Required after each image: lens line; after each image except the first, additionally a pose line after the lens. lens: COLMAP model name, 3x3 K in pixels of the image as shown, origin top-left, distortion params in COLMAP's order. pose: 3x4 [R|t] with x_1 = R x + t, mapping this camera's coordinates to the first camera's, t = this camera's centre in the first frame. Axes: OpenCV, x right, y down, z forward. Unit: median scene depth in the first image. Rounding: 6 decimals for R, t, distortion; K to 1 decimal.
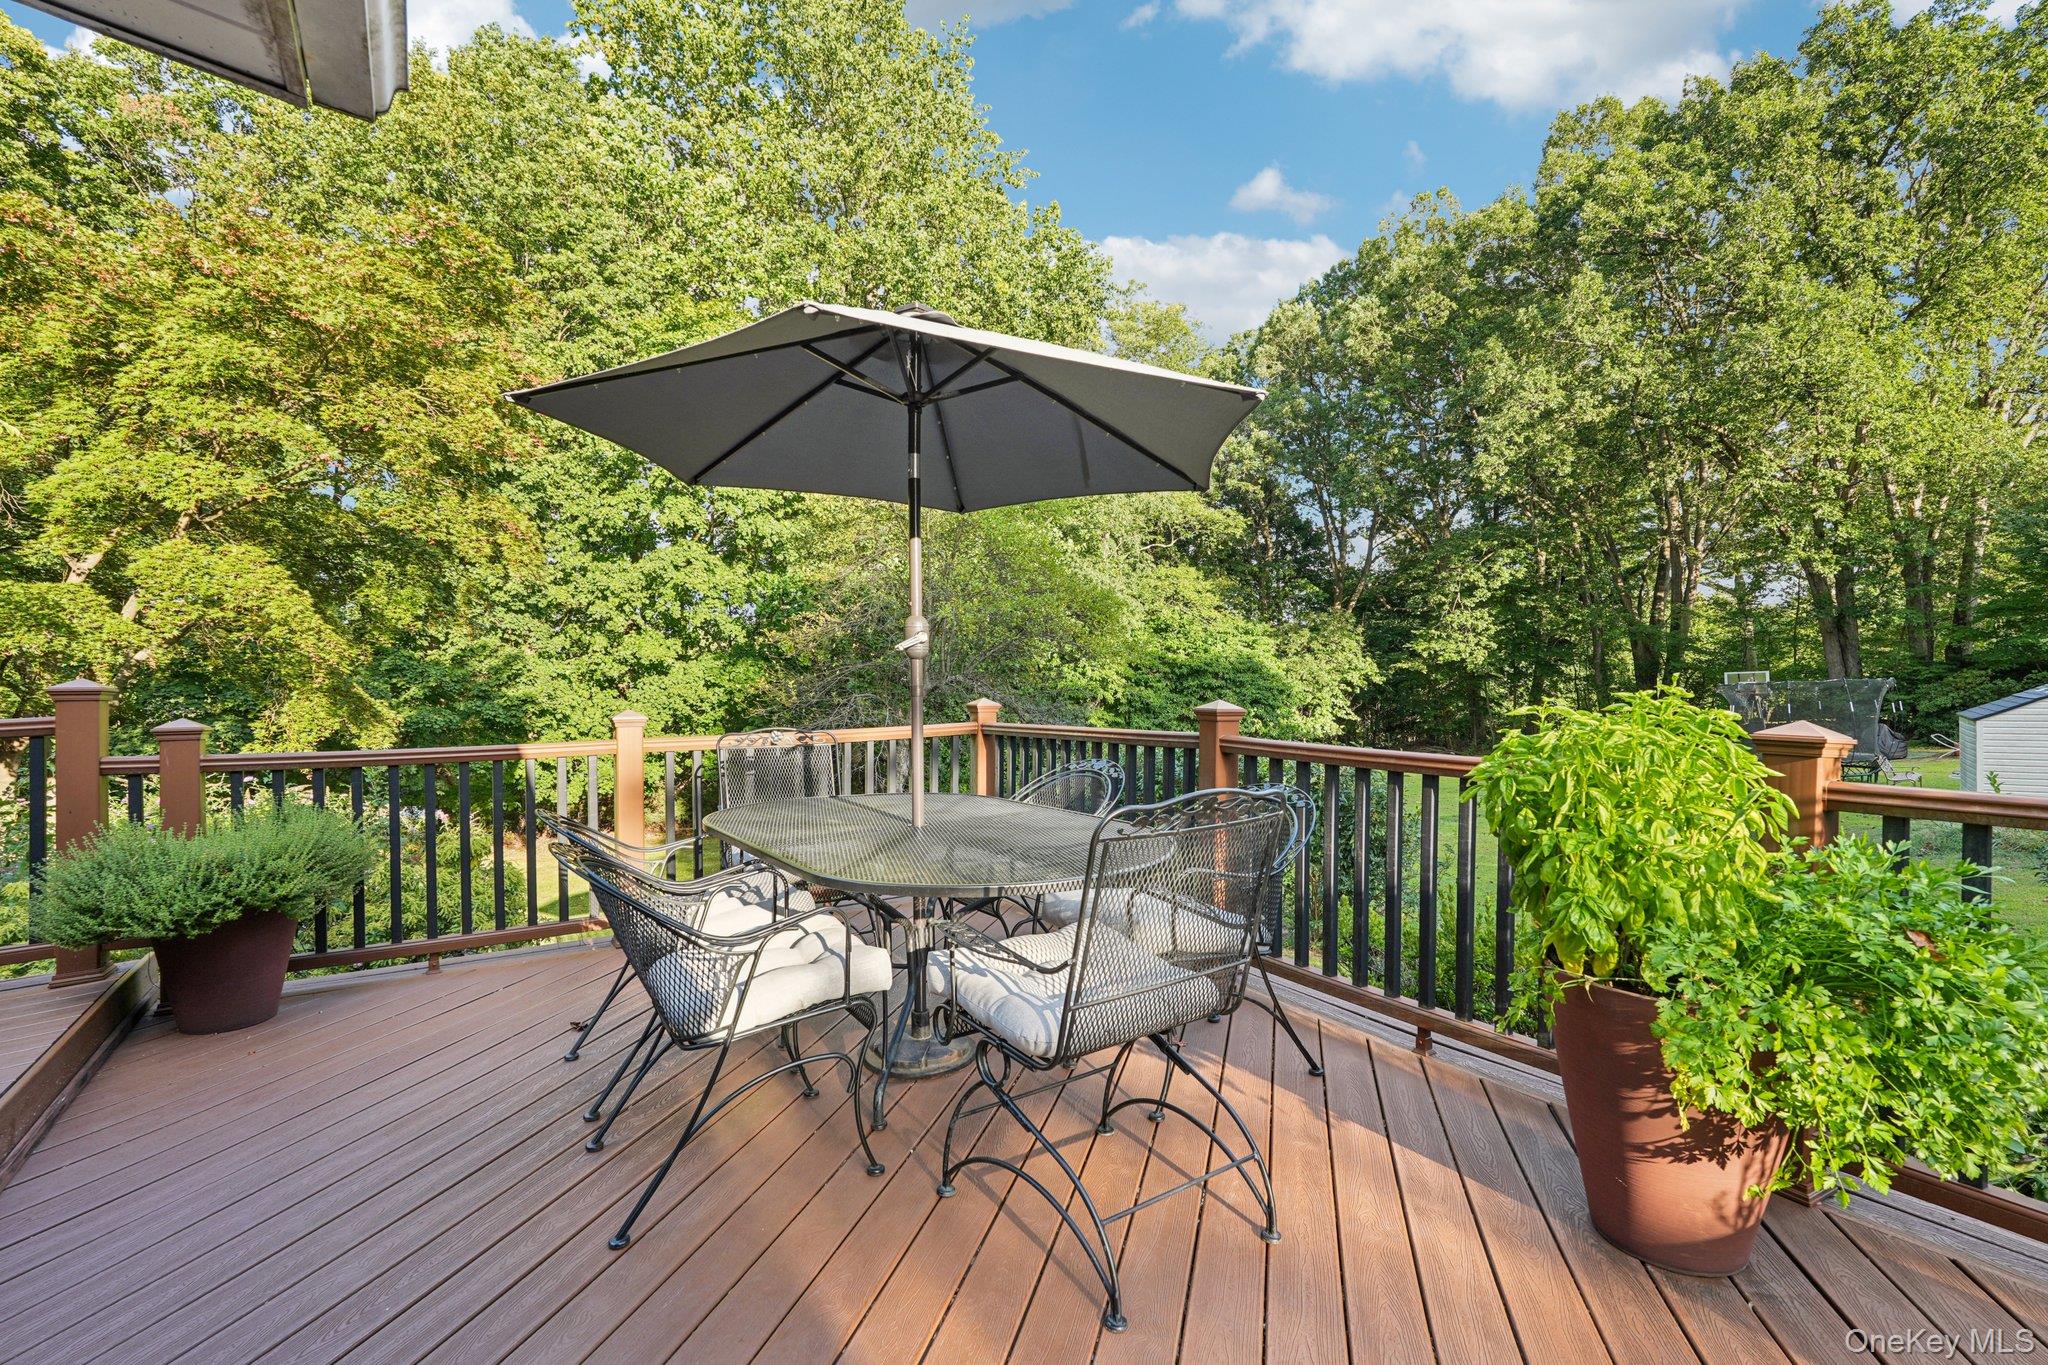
lens RADIAL K [[959.6, 0, 1034.4], [0, 959.6, 673.0], [0, 0, 1]] dist [0.026286, 0.000330]
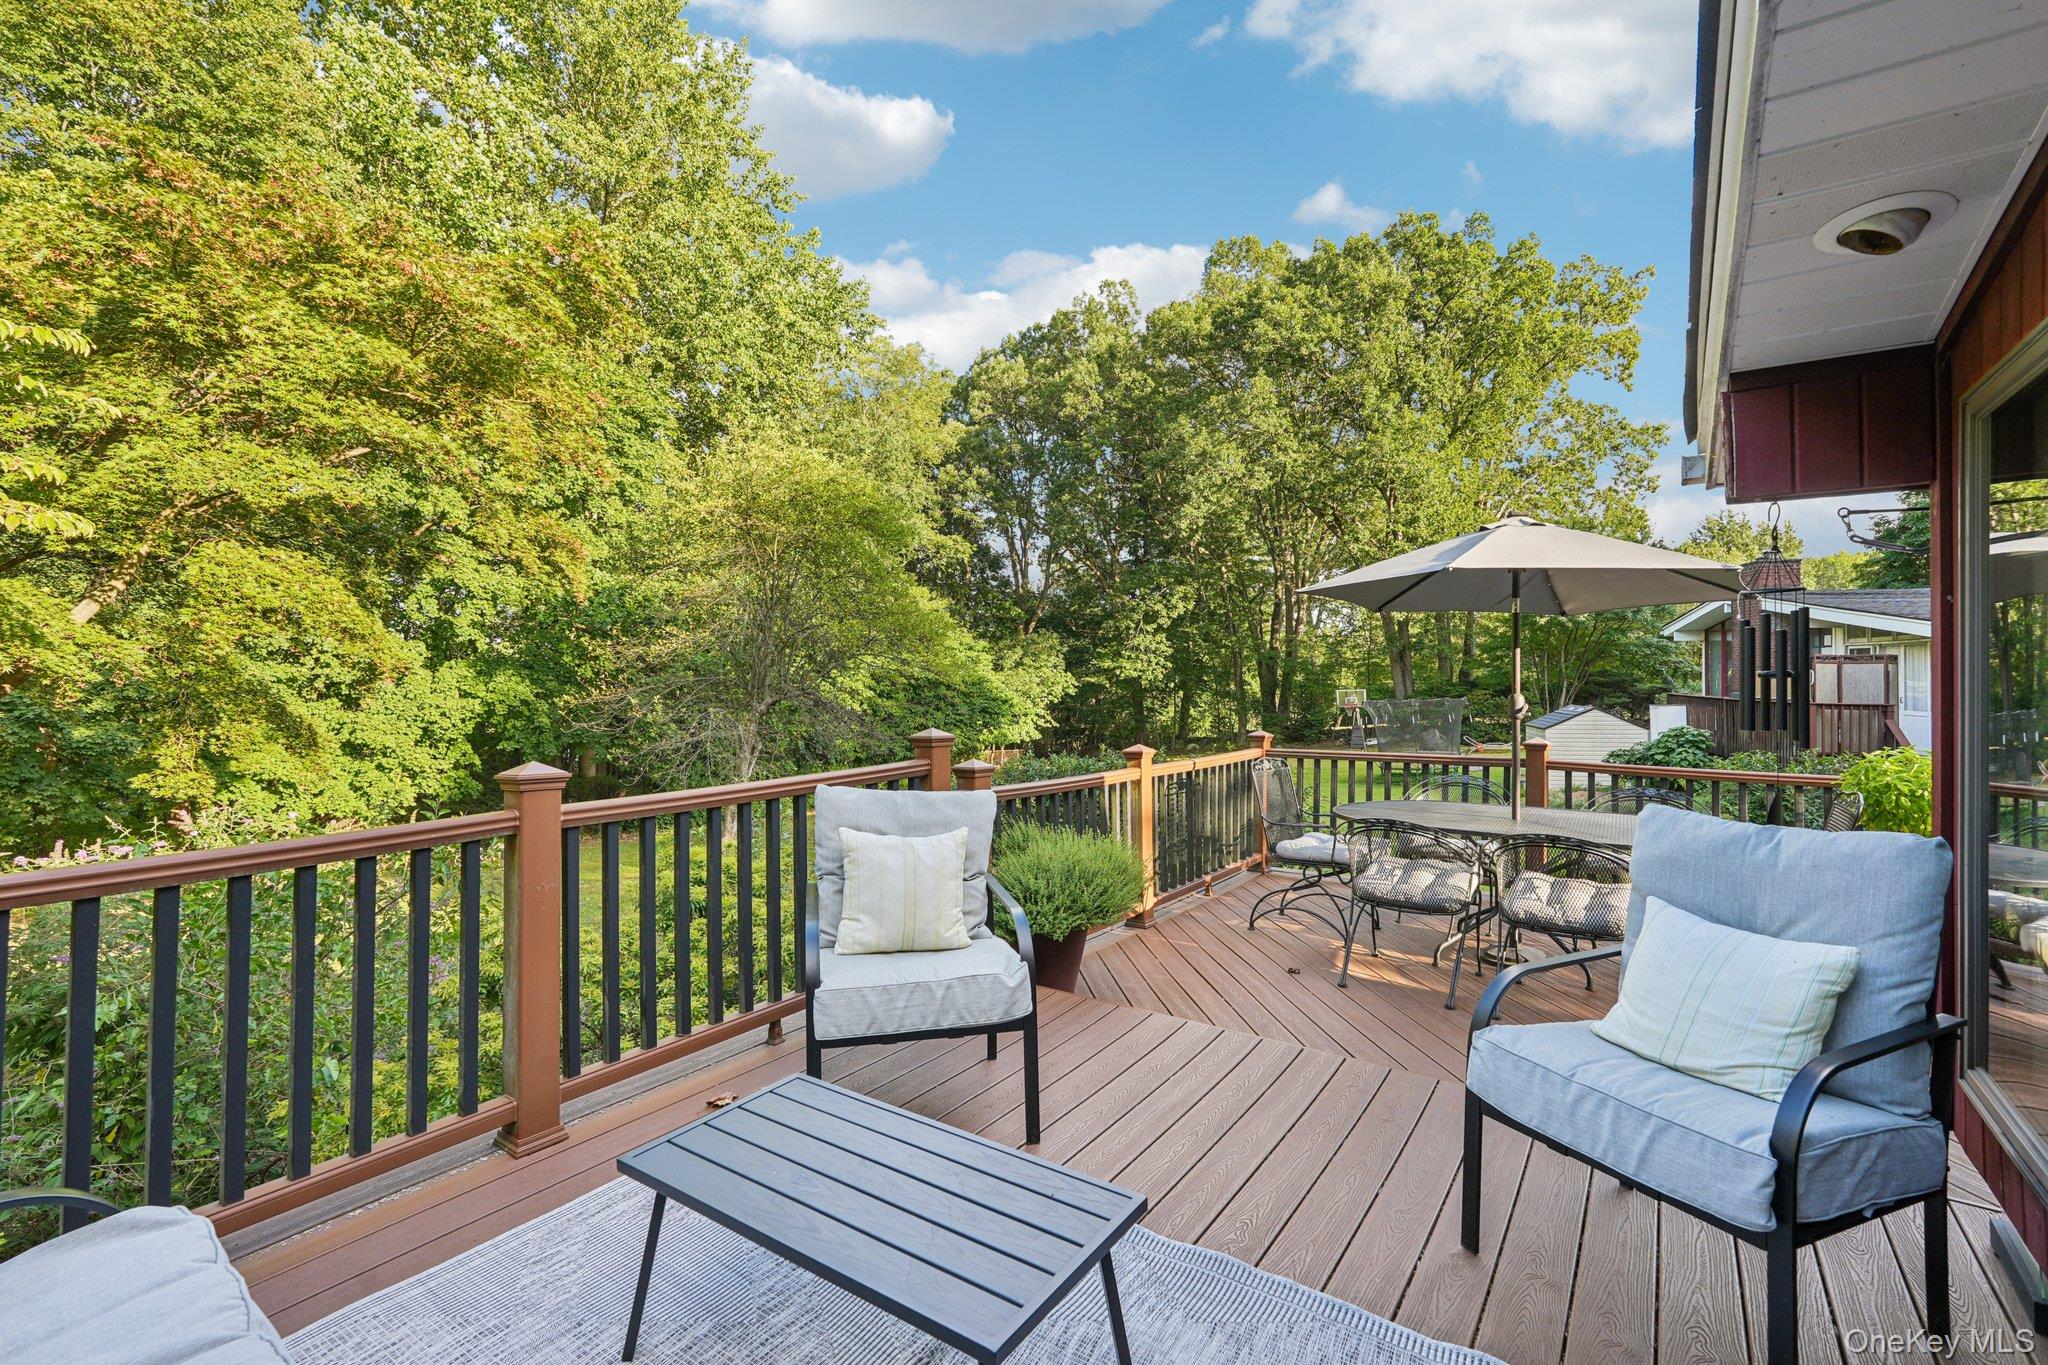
lens RADIAL K [[951.8, 0, 995.1], [0, 951.8, 680.3], [0, 0, 1]] dist [-0.001140, 0.000105]
pose [[0.933338, 0.012821, 0.358769, -0.154410], [-0.011175, 0.999915, -0.006663, 0.001584], [-0.358825, 0.002210, 0.933402, -0.033444]]
